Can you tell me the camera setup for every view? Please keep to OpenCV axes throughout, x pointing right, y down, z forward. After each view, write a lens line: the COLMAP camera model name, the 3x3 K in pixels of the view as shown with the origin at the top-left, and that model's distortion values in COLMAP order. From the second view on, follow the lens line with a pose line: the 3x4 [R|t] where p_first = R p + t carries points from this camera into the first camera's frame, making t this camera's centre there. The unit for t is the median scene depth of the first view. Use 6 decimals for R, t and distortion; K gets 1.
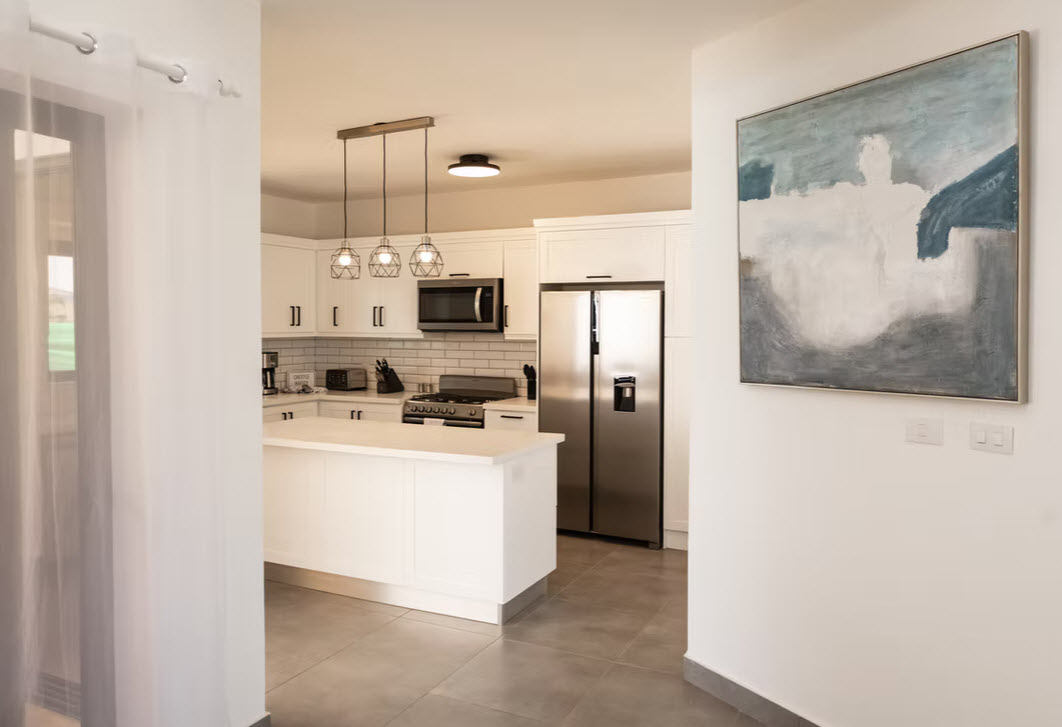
lens RADIAL K [[754.2, 0, 554.2], [0, 754.2, 351.4], [0, 0, 1]] dist [-0.001722, 0.013904]
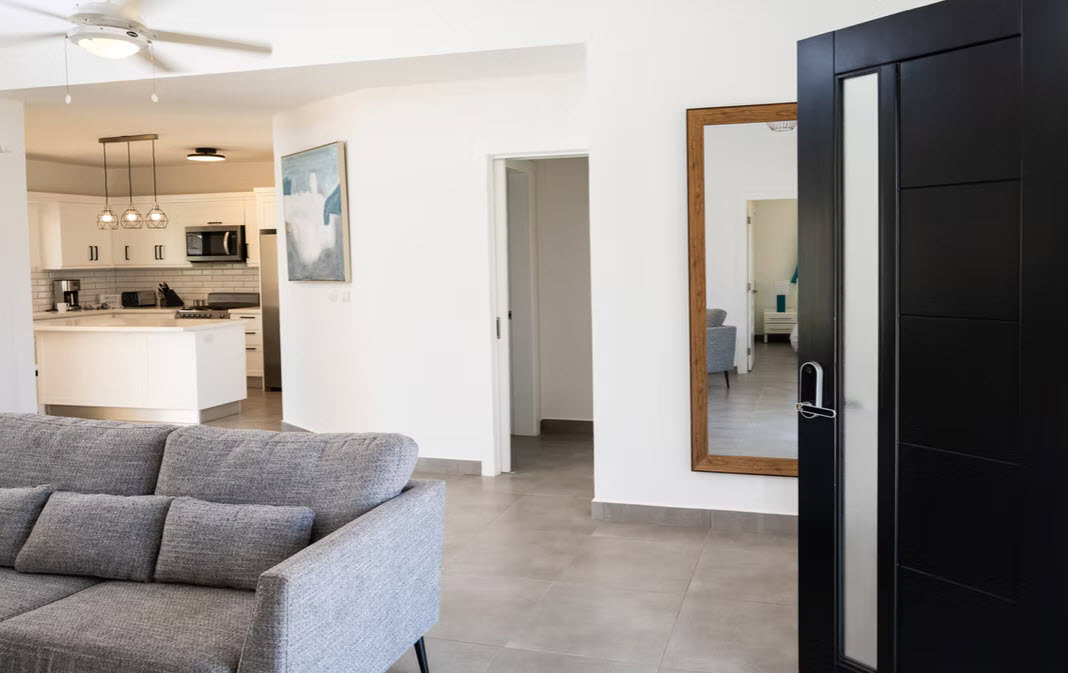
lens RADIAL K [[769.0, 0, 609.8], [0, 769.0, 292.0], [0, 0, 1]] dist [0.008664, -0.009054]
pose [[0.981756, -0.025927, 0.188370, 0.379596], [0.023963, 0.999632, 0.012697, 0.034443], [-0.188630, -0.007951, 0.982016, -0.673756]]
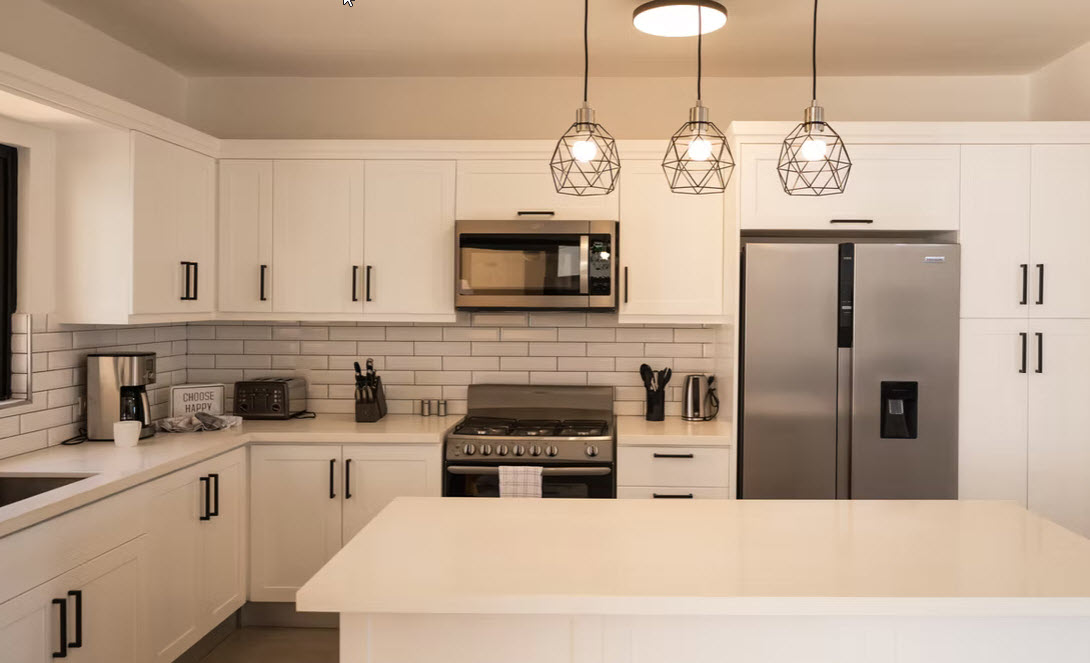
lens RADIAL K [[804.6, 0, 597.5], [0, 804.6, 315.3], [0, 0, 1]] dist [0.002560, 0.009400]
pose [[0.913213, -0.004063, 0.407461, -0.377705], [0.012024, 0.999784, -0.016980, -0.013013], [-0.407304, 0.020405, 0.913065, 0.465961]]
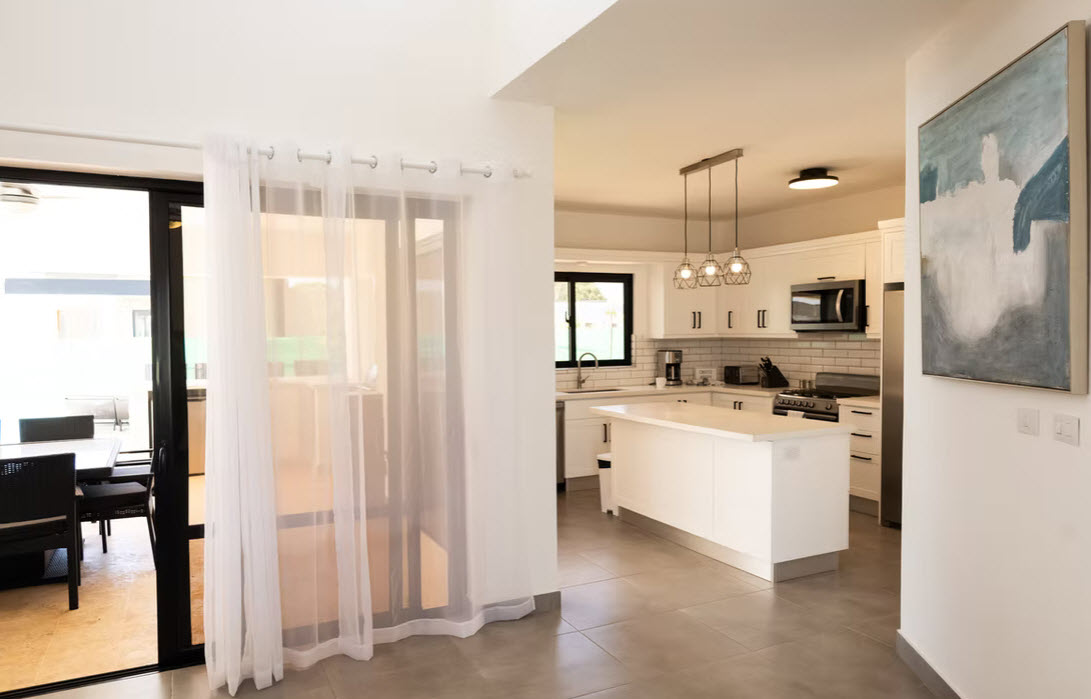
lens RADIAL K [[751.8, 0, 574.1], [0, 751.8, 370.2], [0, 0, 1]] dist [-0.008068, 0.002356]
pose [[0.799678, 0.019518, -0.600111, 0.257075], [-0.007251, 0.999713, 0.022853, 0.007589], [0.600385, -0.013924, 0.799590, -0.073151]]
